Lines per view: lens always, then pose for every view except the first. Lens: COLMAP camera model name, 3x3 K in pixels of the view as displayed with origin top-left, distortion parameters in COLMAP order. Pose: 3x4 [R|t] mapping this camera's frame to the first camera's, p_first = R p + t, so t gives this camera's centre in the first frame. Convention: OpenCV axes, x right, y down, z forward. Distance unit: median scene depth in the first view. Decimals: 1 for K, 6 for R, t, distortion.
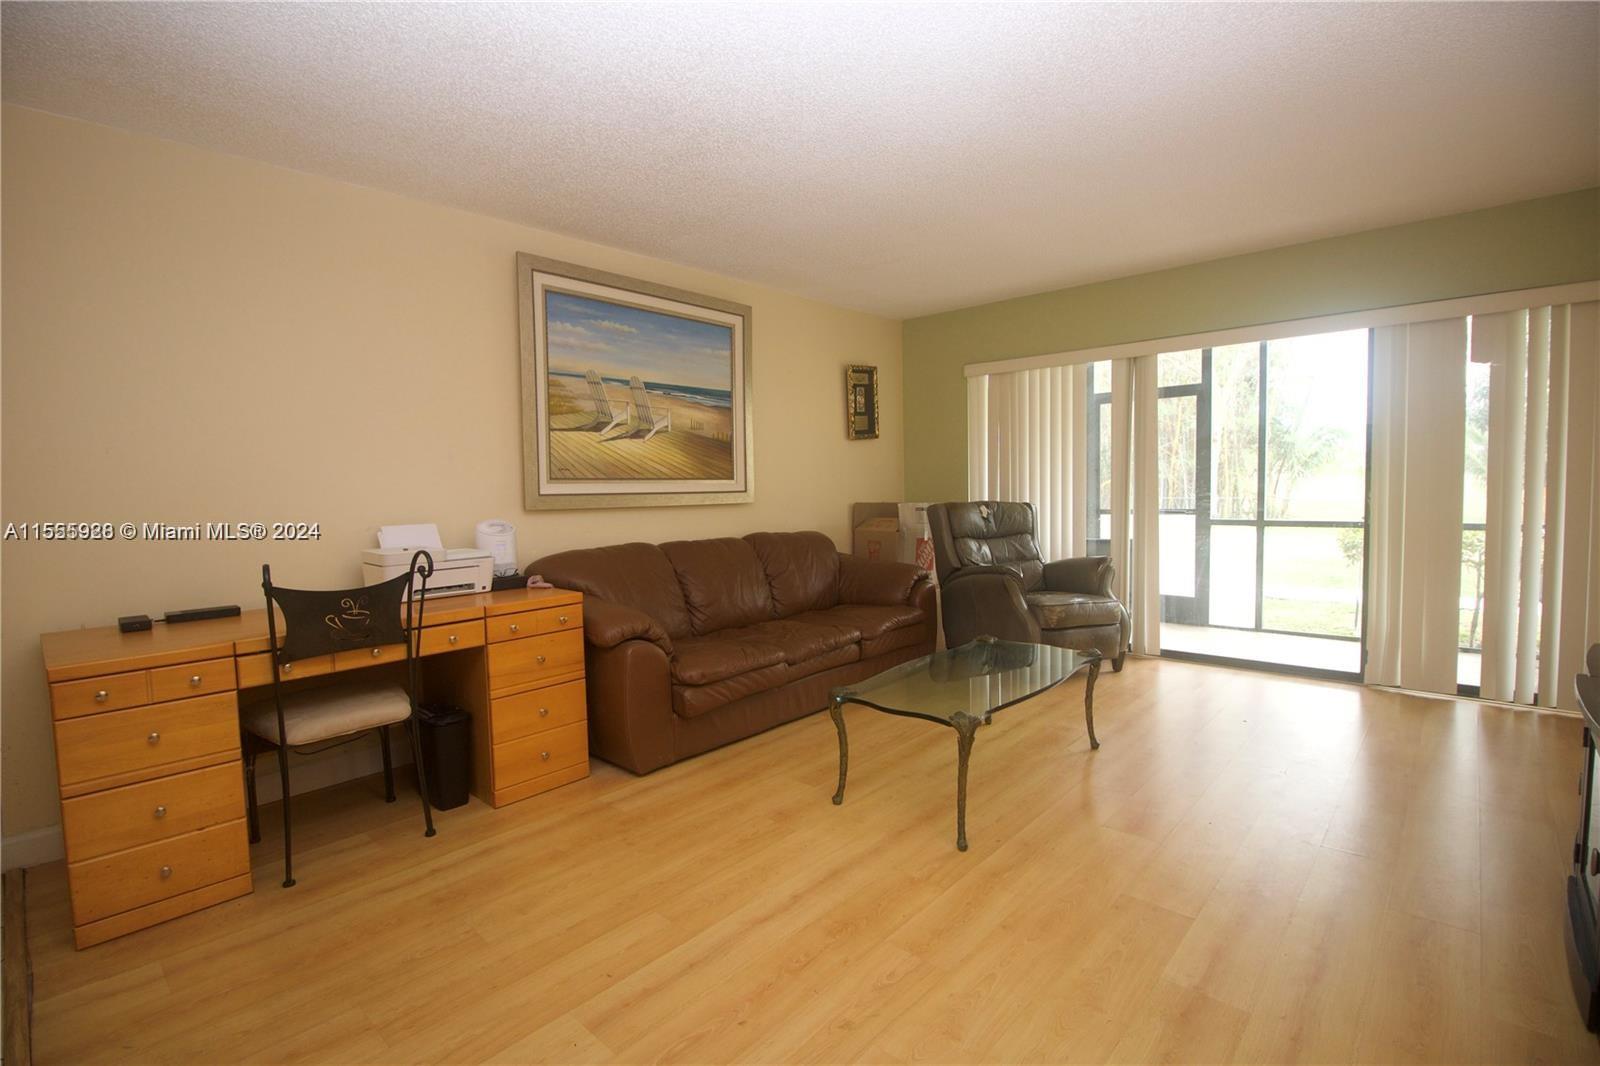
lens RADIAL K [[741.4, 0, 793.0], [0, 741.4, 528.8], [0, 0, 1]] dist [-0.004231, -0.002214]
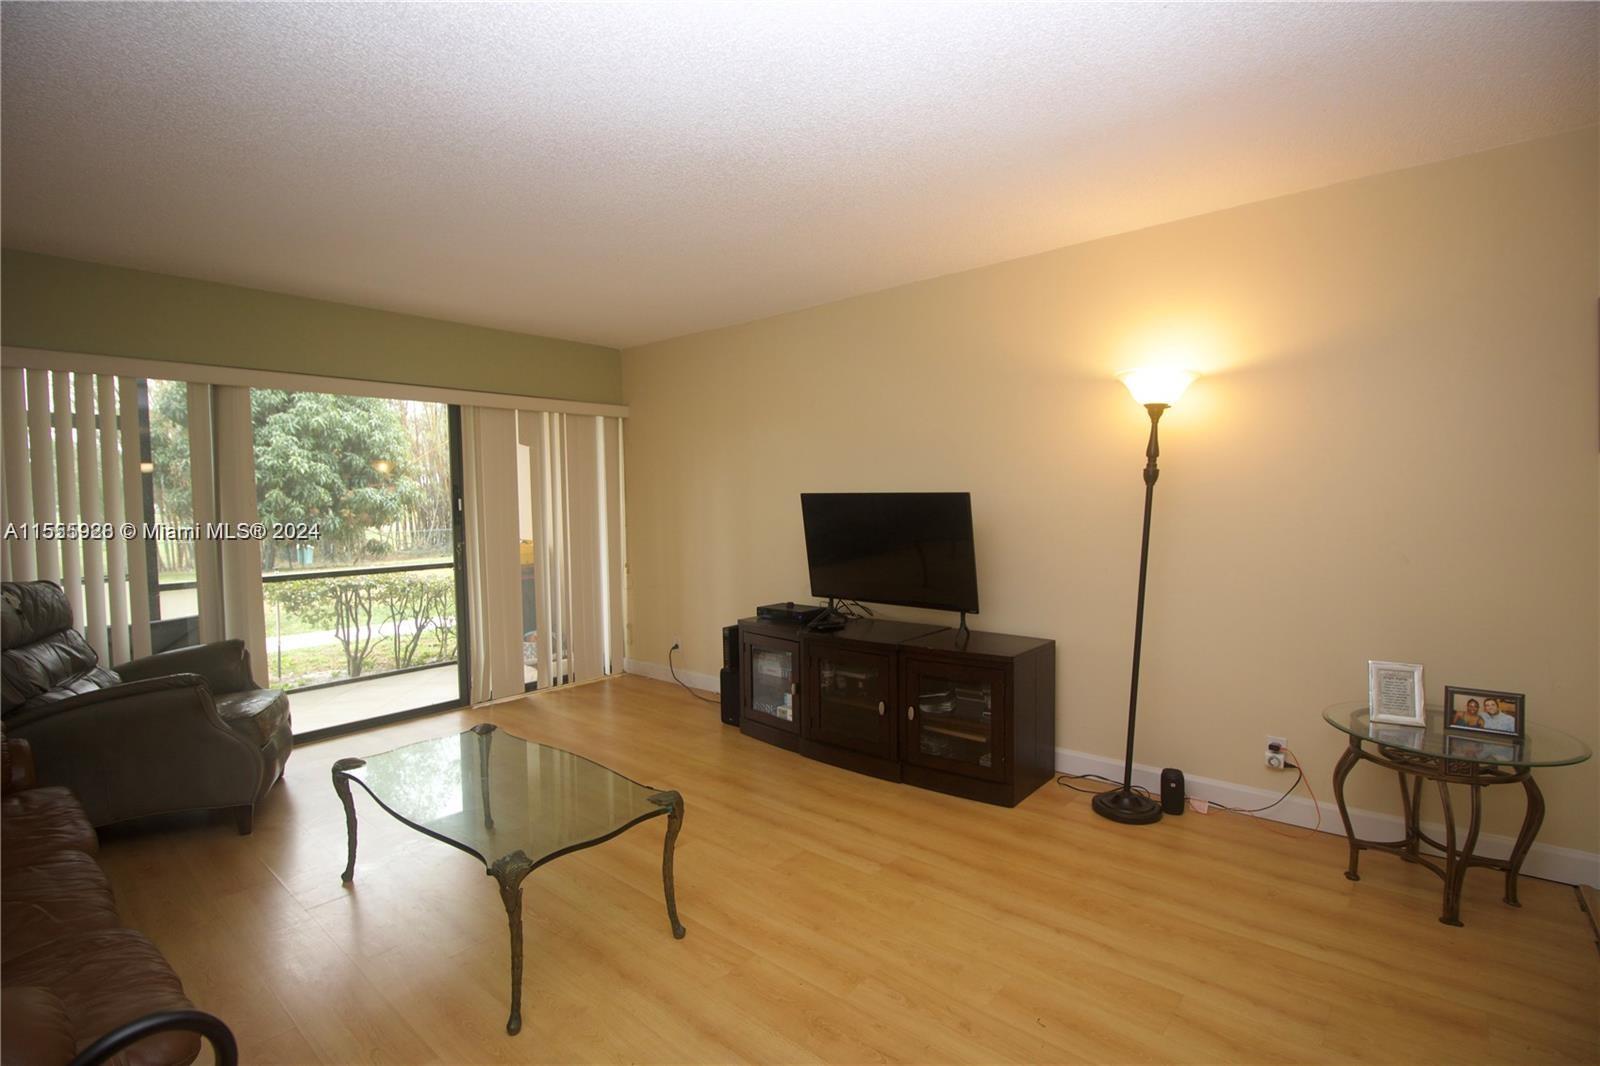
lens RADIAL K [[741.4, 0, 798.6], [0, 741.4, 527.9], [0, 0, 1]] dist [-0.004231, -0.002214]
pose [[-0.041549, -0.016521, 0.999000, -0.744433], [0.074890, 0.996999, 0.019603, -0.098615], [-0.996326, 0.075630, -0.040187, 0.884853]]
